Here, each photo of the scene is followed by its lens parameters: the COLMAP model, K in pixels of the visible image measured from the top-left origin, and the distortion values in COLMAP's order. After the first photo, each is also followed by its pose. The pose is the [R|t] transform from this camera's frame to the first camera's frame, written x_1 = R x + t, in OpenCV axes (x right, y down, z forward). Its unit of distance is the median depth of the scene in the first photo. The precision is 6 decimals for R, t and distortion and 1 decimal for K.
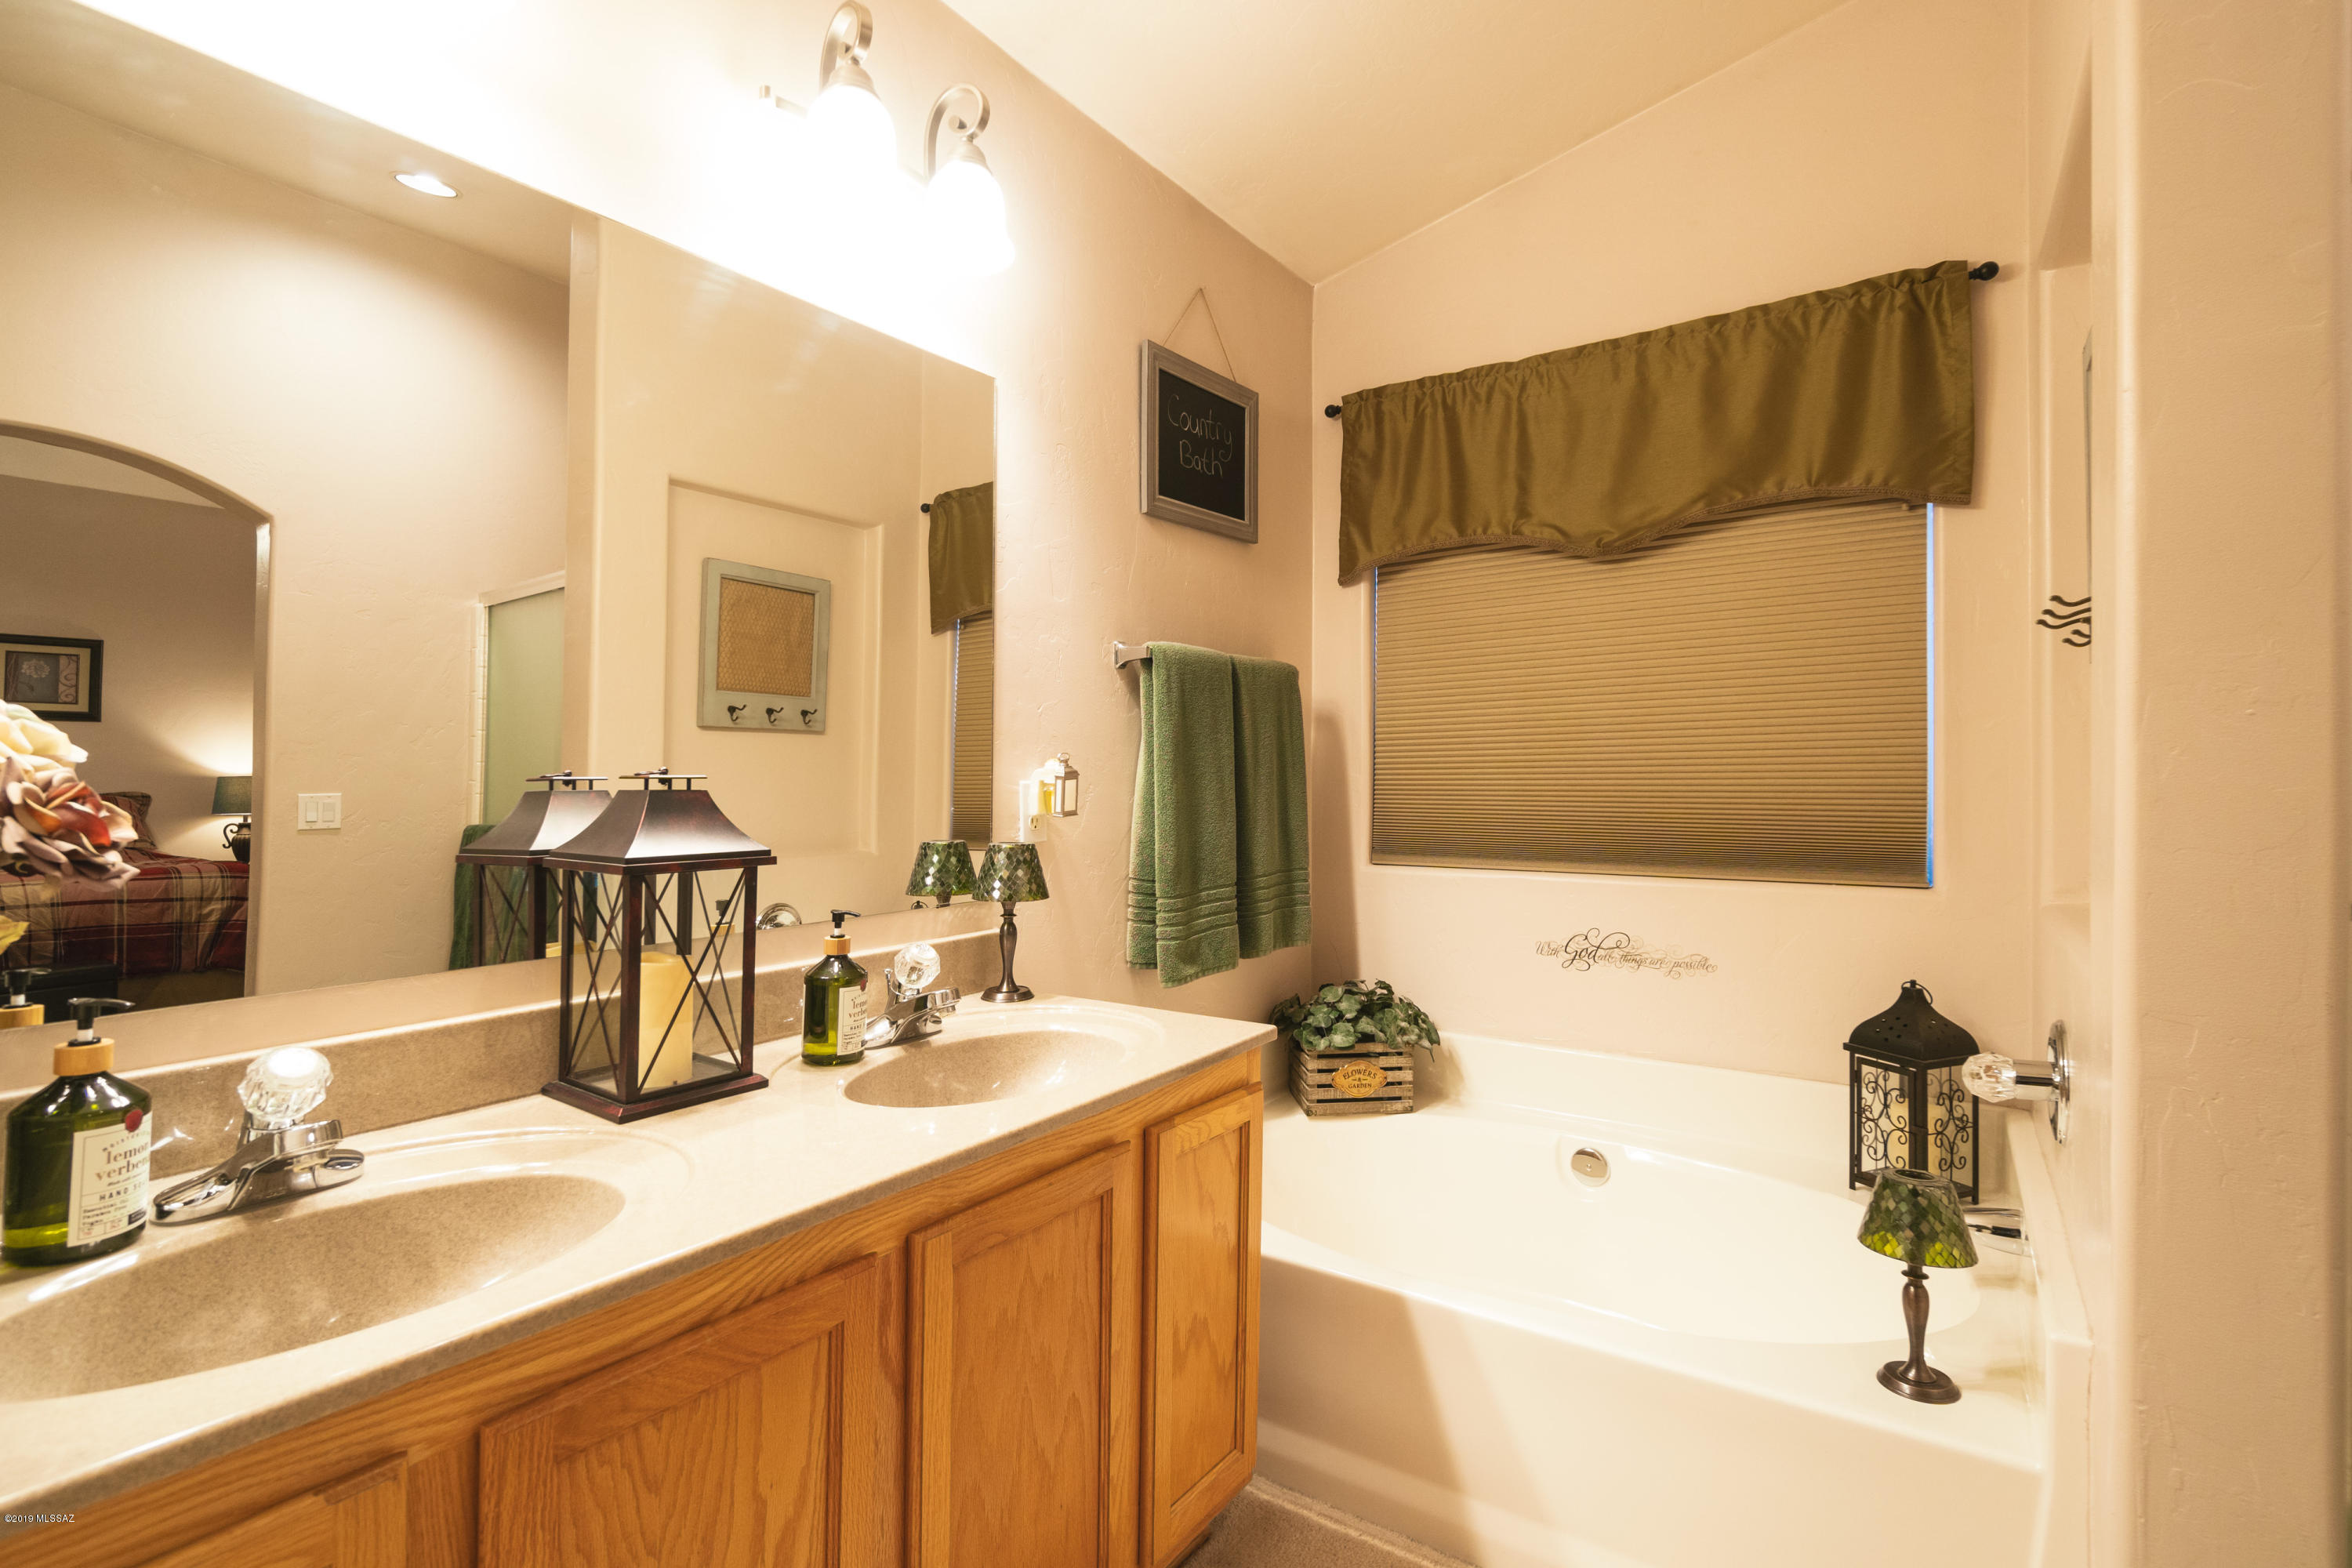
lens RADIAL K [[1111.5, 0, 1182.1], [0, 1111.5, 777.3], [0, 0, 1]] dist [0.004403, 0.000098]
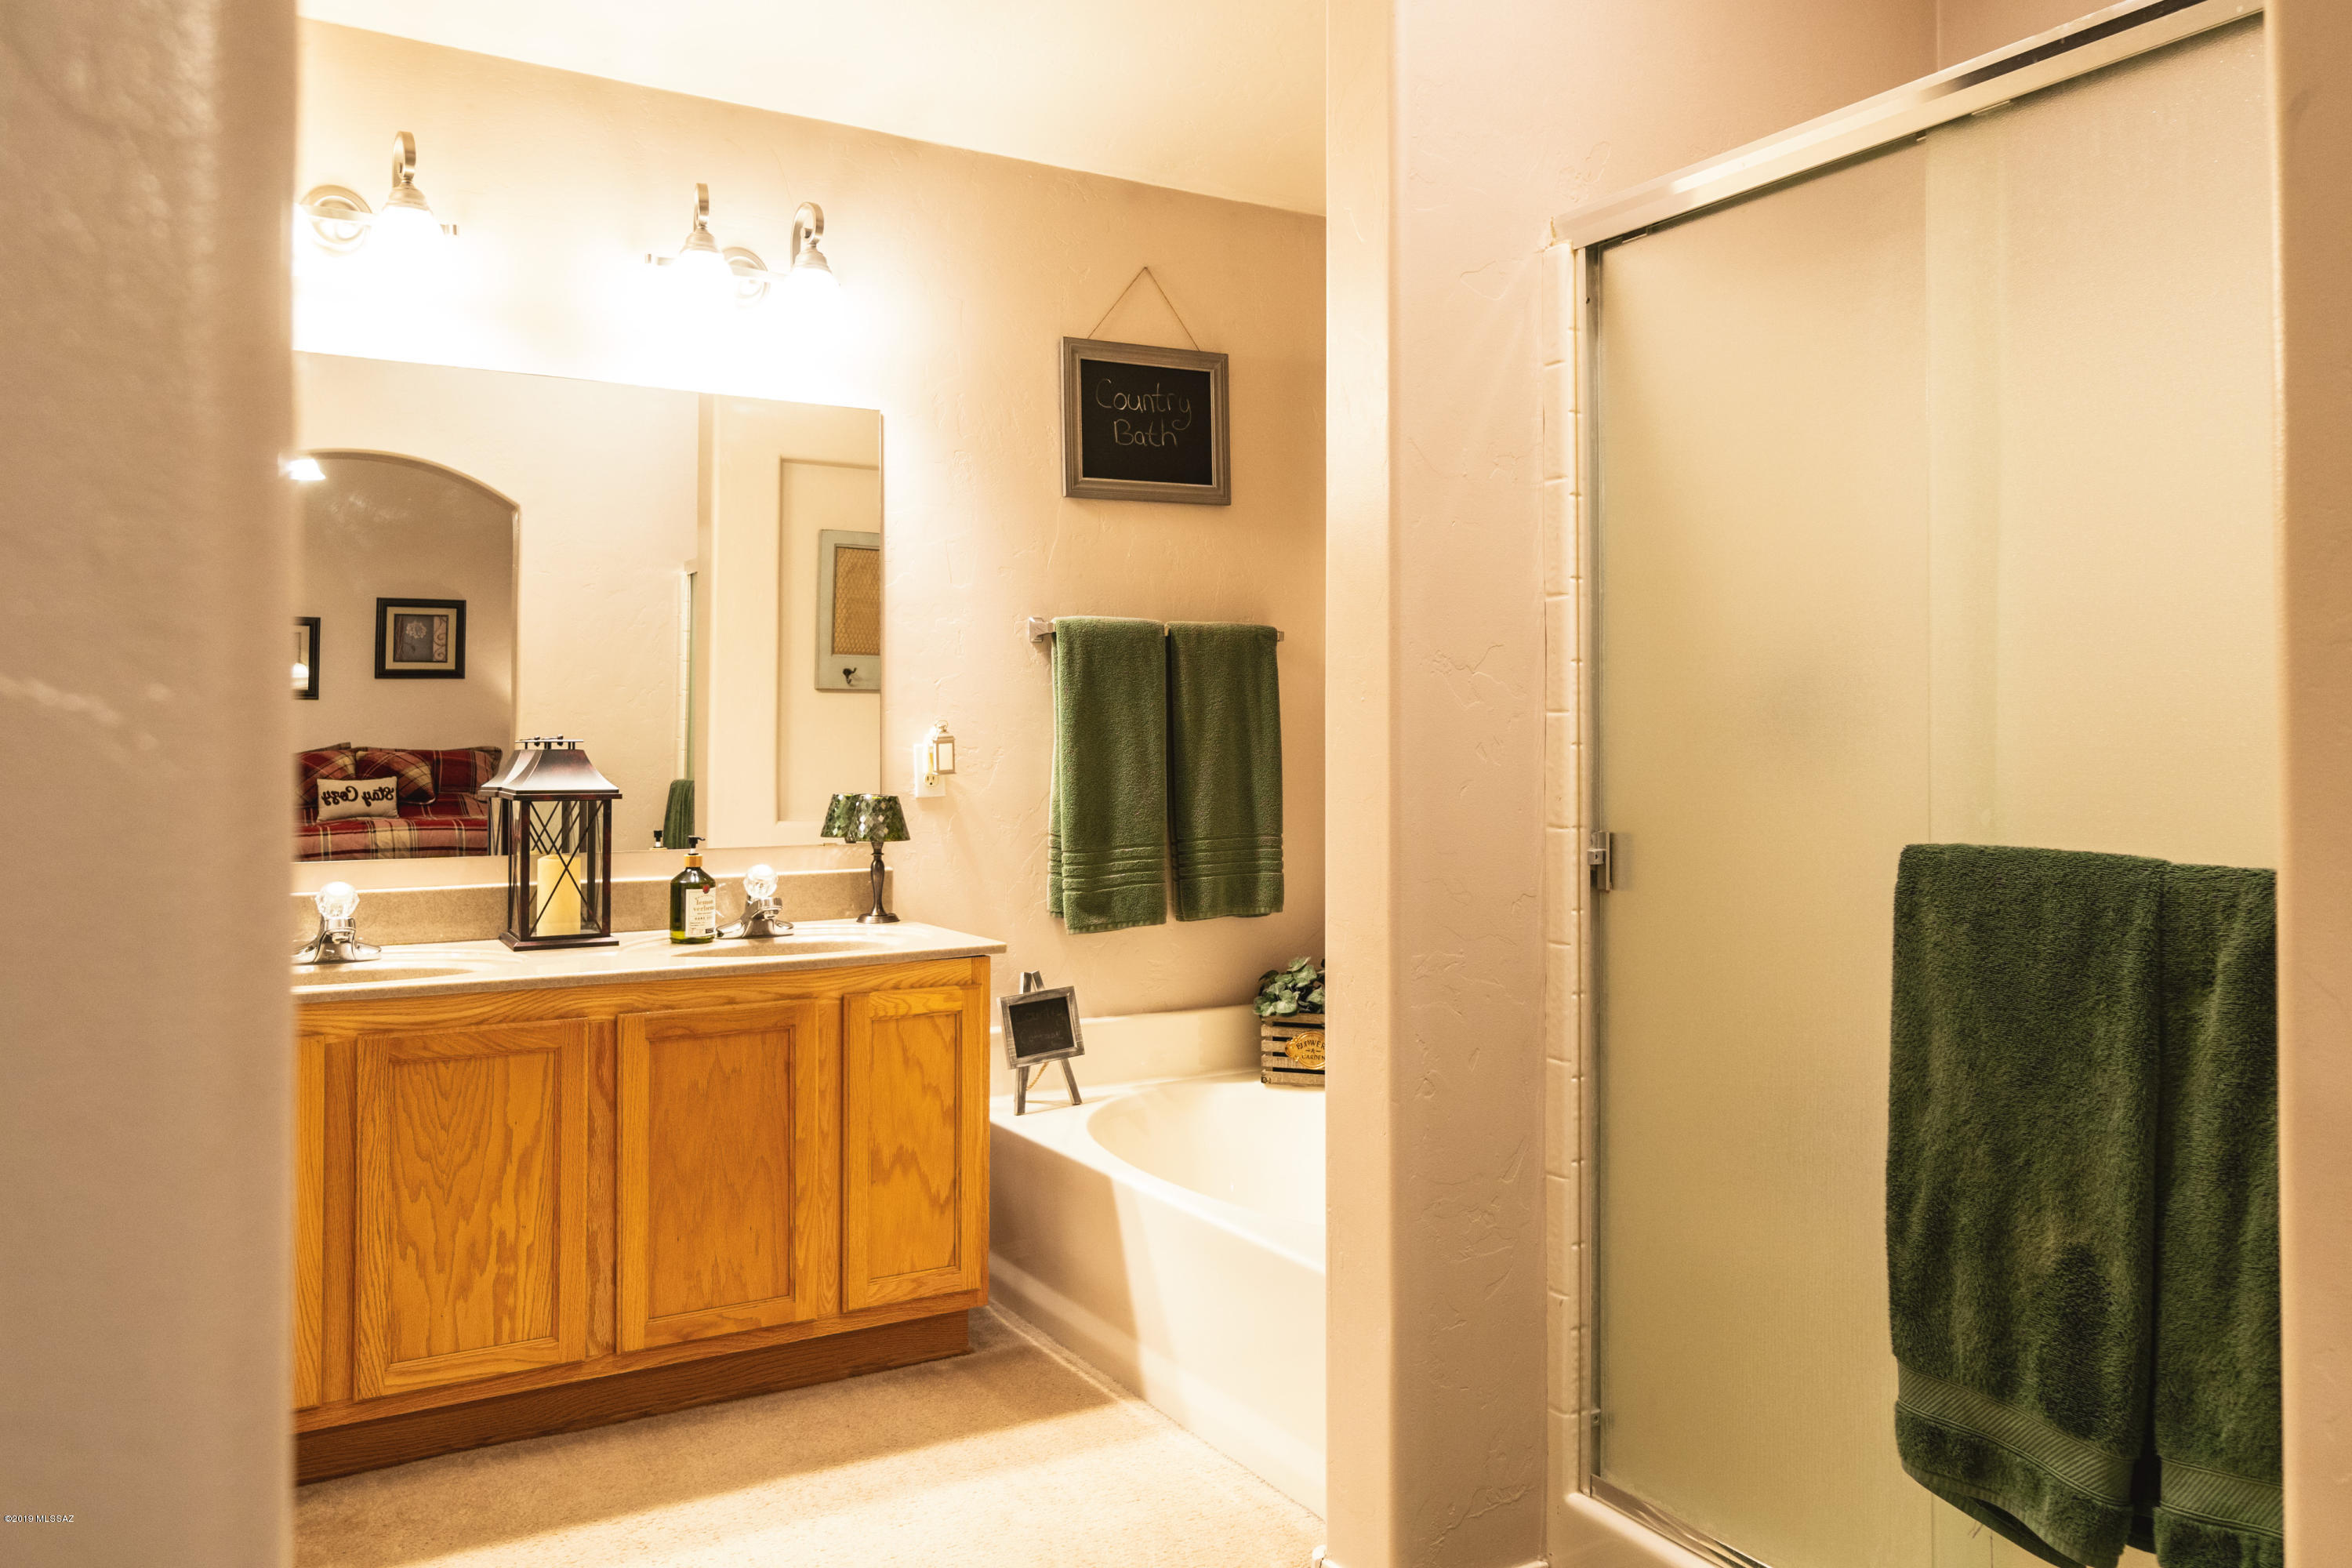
lens RADIAL K [[1749.2, 0, 1175.2], [0, 1749.2, 753.9], [0, 0, 1]] dist [0.016130, 0.005818]
pose [[0.908207, 0.008701, -0.418431, 0.791754], [-0.003592, 0.999909, 0.012998, -0.010318], [0.418507, -0.010302, 0.908155, -0.511299]]
